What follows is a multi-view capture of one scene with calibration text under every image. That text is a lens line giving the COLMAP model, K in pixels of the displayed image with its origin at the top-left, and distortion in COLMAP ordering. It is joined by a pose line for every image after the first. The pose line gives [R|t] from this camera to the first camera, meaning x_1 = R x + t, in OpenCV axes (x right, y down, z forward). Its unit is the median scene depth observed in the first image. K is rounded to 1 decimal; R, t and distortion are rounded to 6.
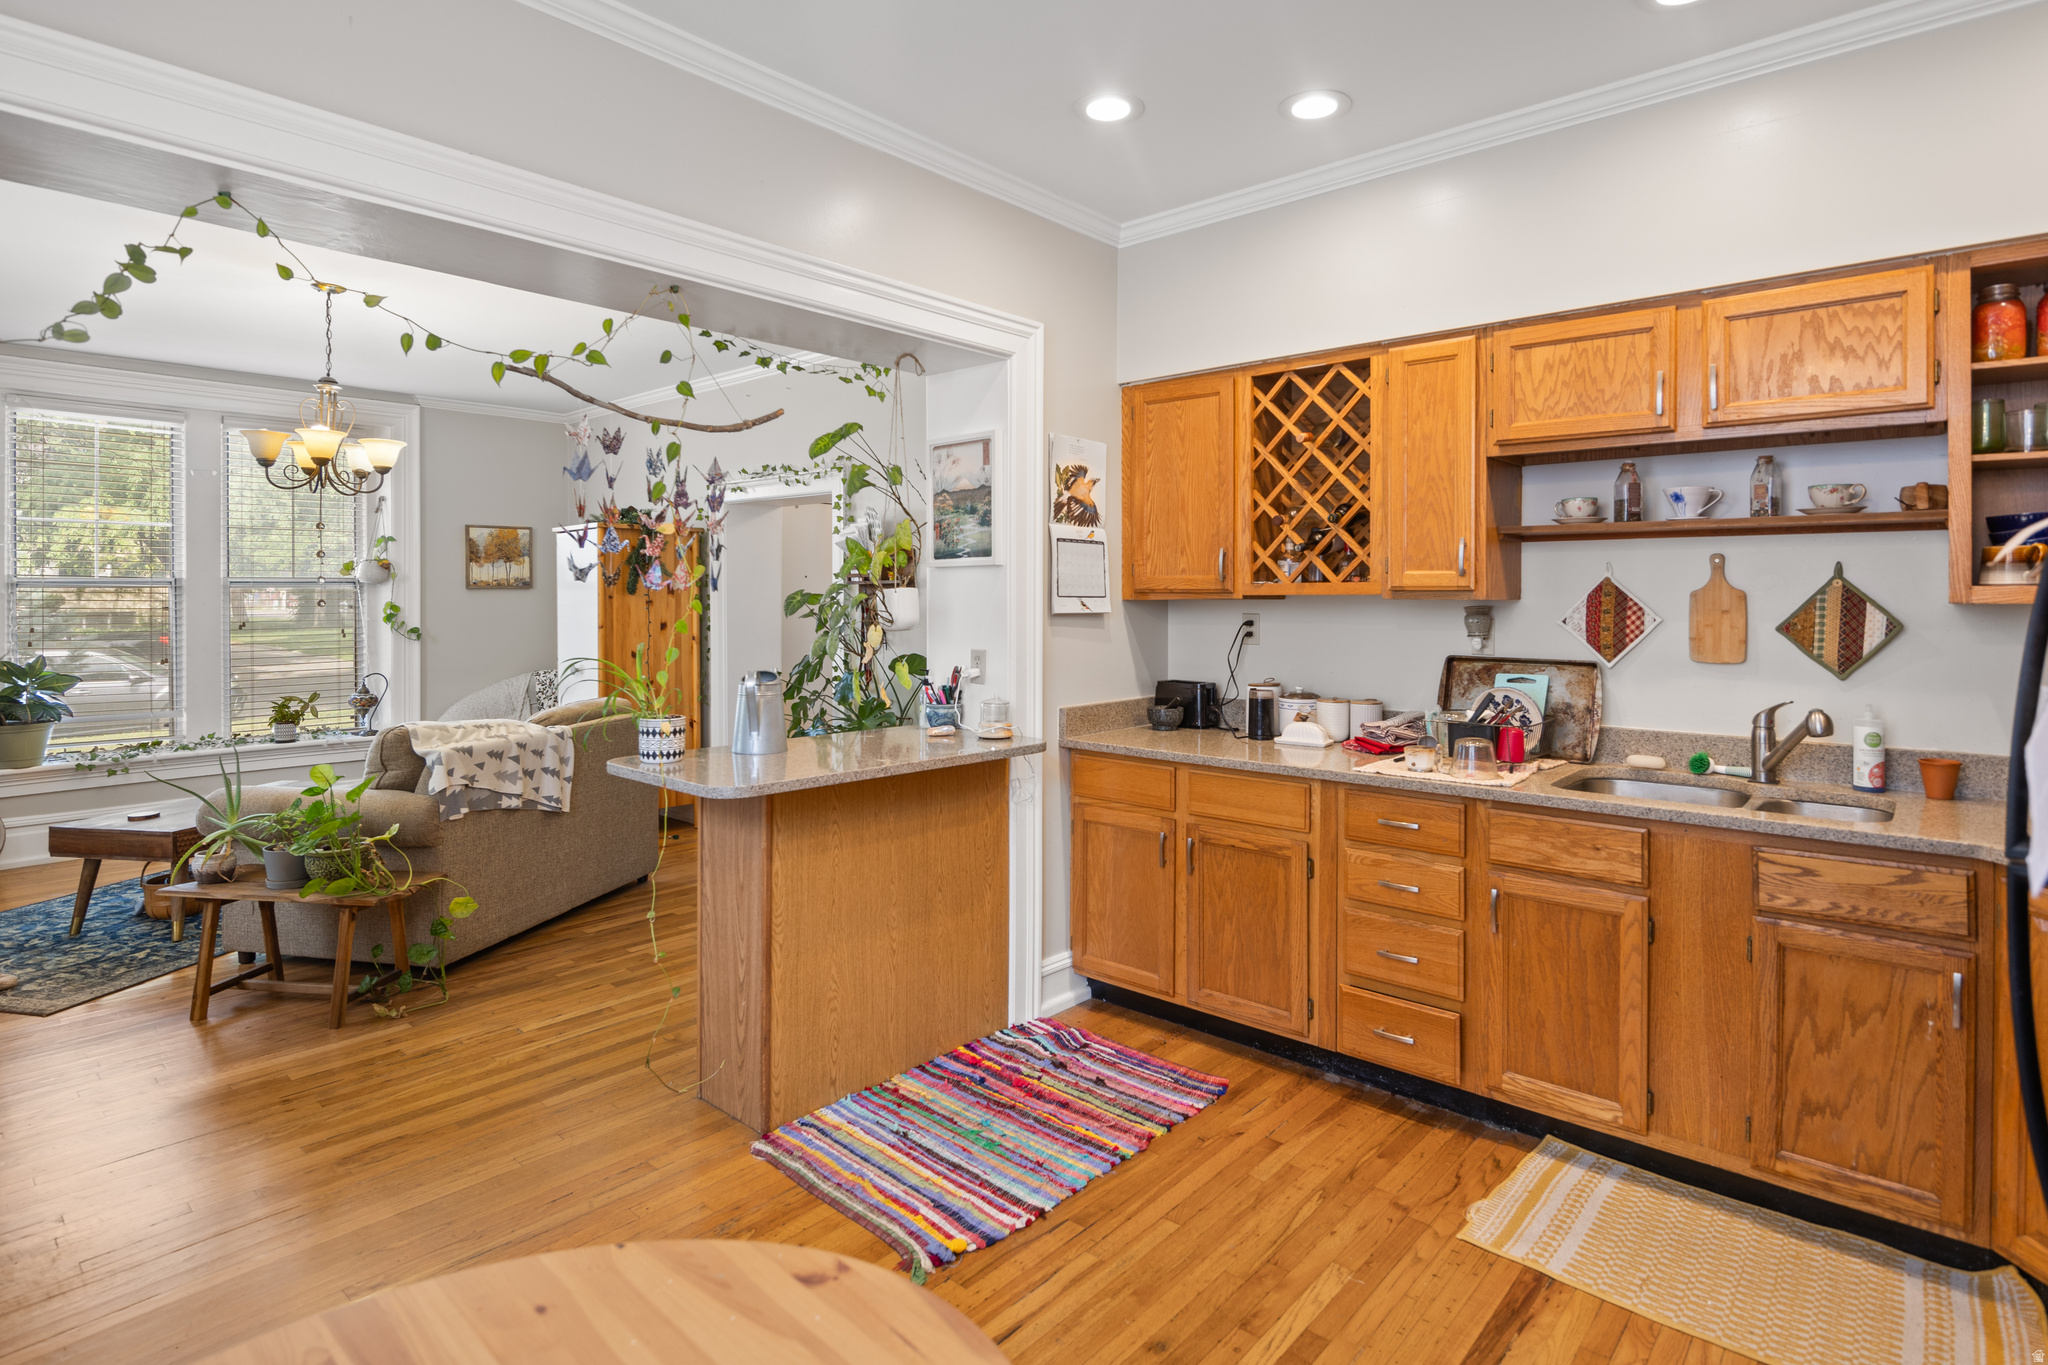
lens RADIAL K [[1050.1, 0, 1046.4], [0, 1050.1, 604.6], [0, 0, 1]] dist [-0.004222, -0.001909]
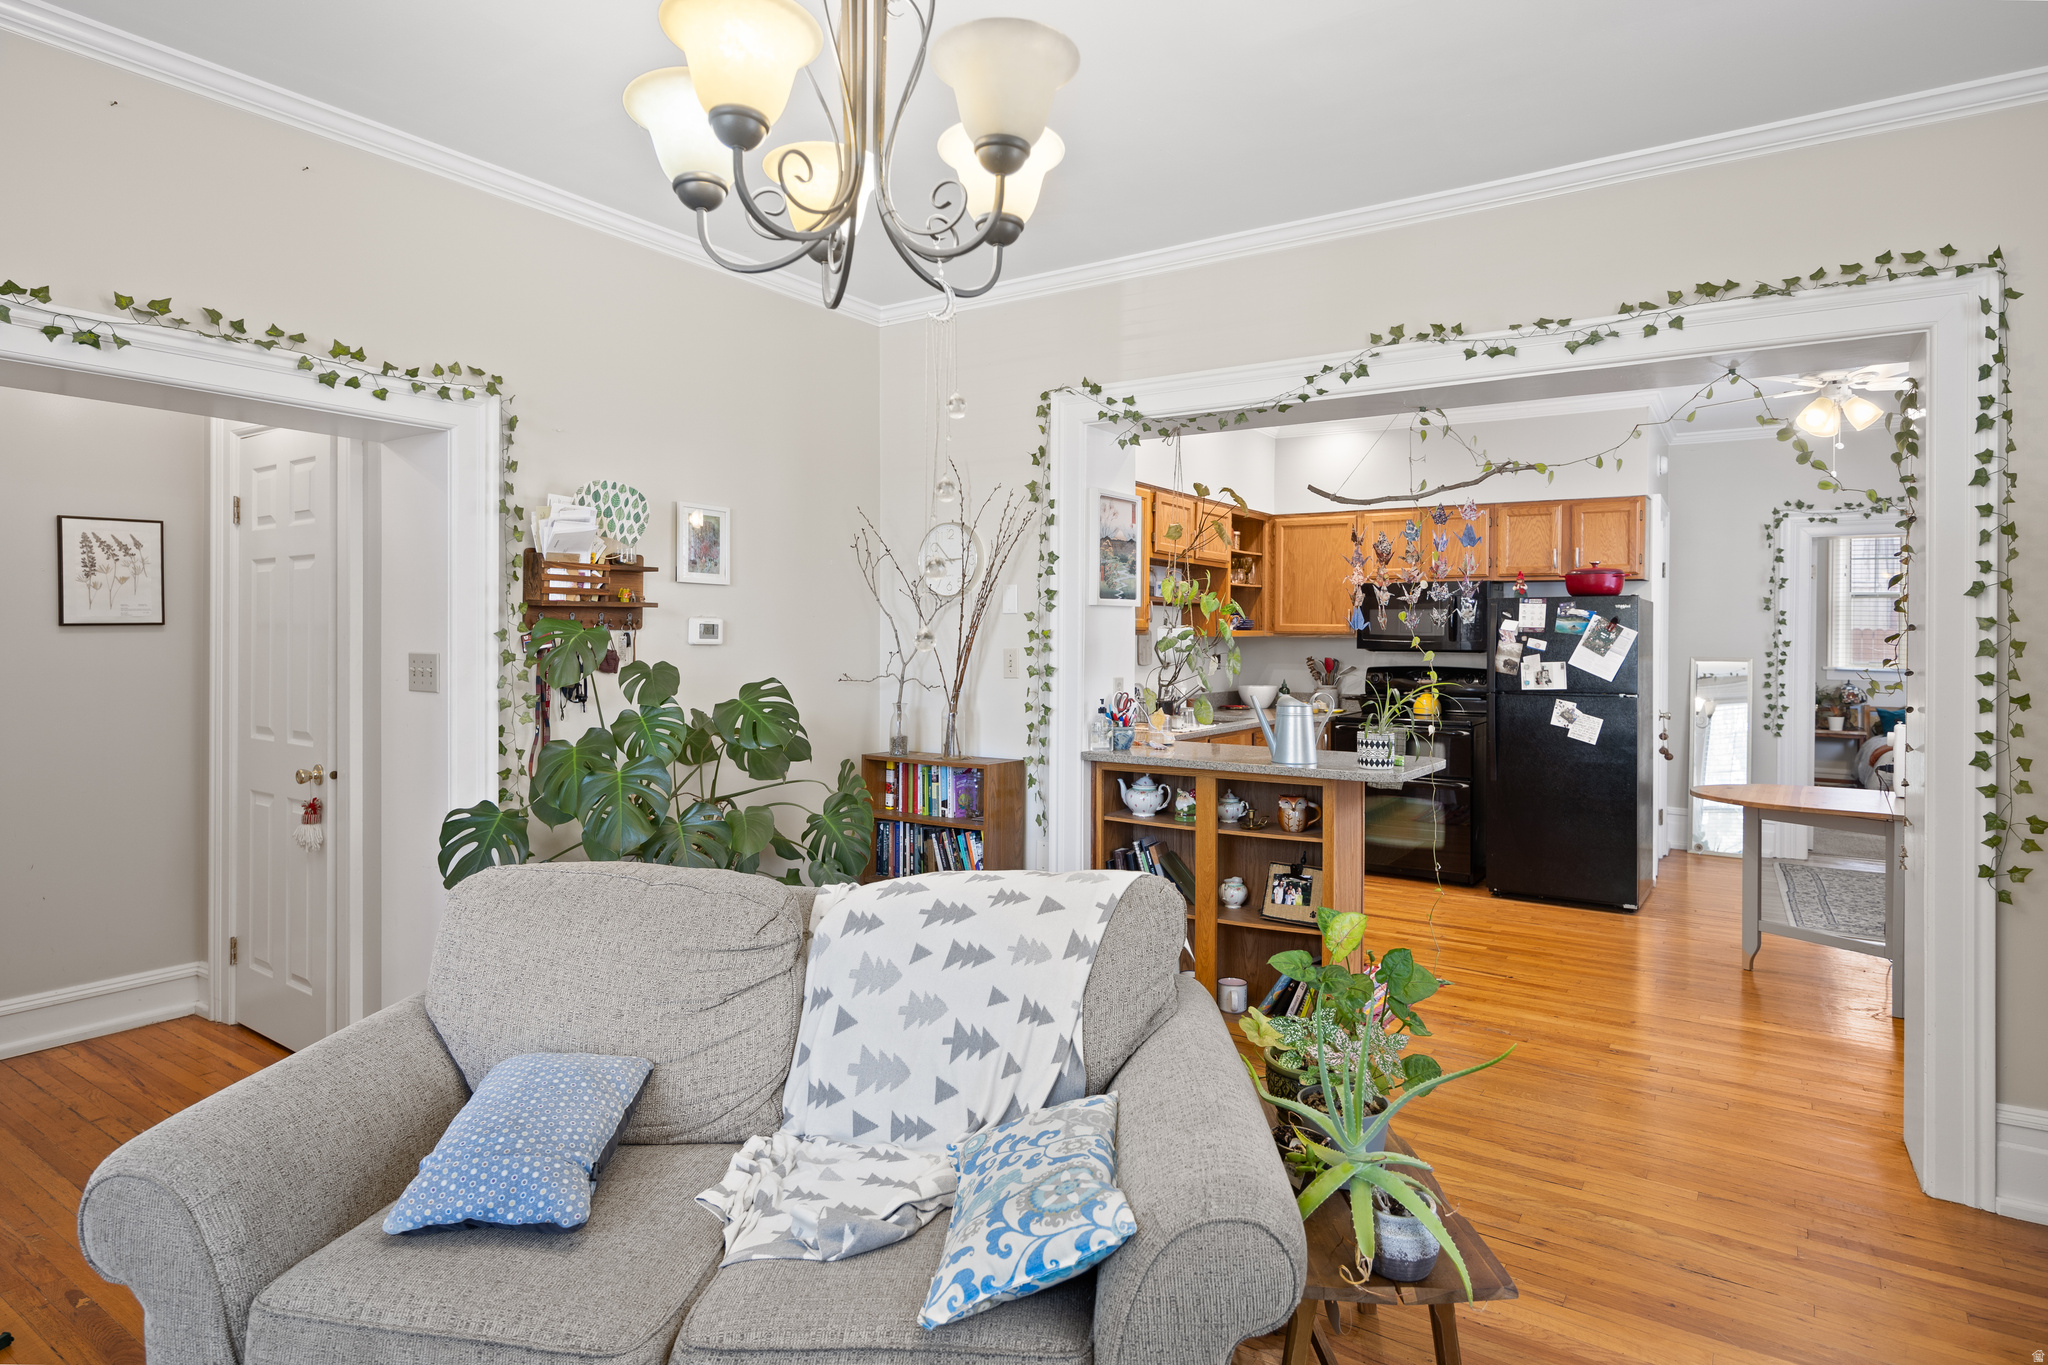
lens RADIAL K [[1122.4, 0, 1021.5], [0, 1122.4, 632.8], [0, 0, 1]] dist [0.001701, 0.000369]
pose [[-0.120436, -0.000525, 0.992721, -1.341264], [-0.001930, 0.999998, 0.000294, -0.007416], [-0.992719, -0.001881, -0.120437, 1.302219]]
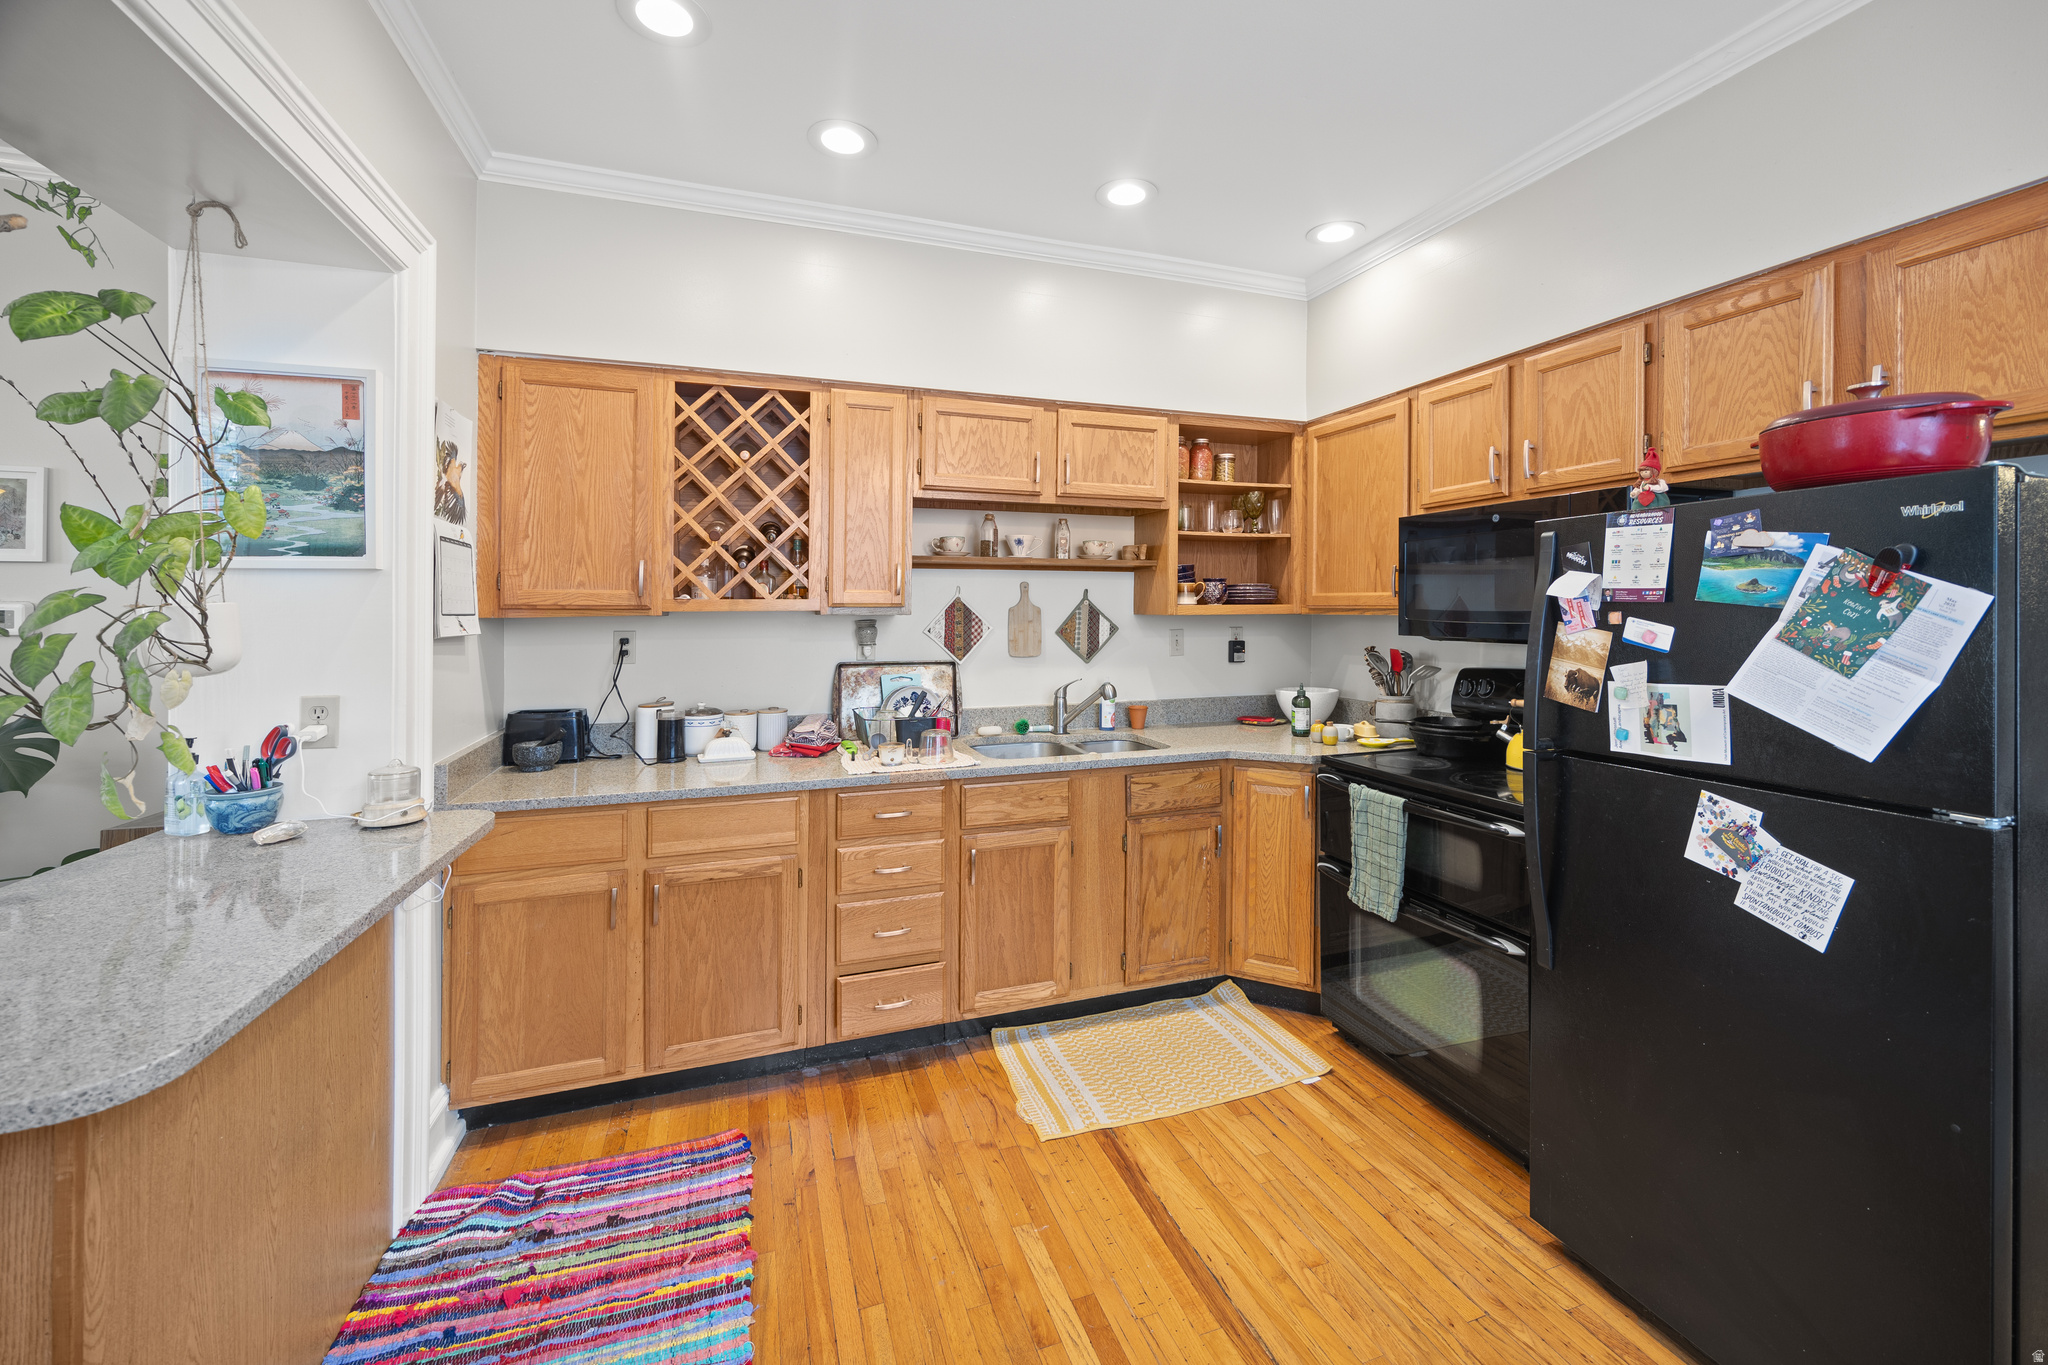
lens RADIAL K [[805.5, 0, 1015.9], [0, 805.5, 614.1], [0, 0, 1]] dist [-0.002817, 0.000568]
pose [[0.499234, -0.007957, 0.866431, -0.293885], [0.009123, 0.999951, 0.003927, -0.007172], [-0.866419, 0.005944, 0.499282, 0.384928]]
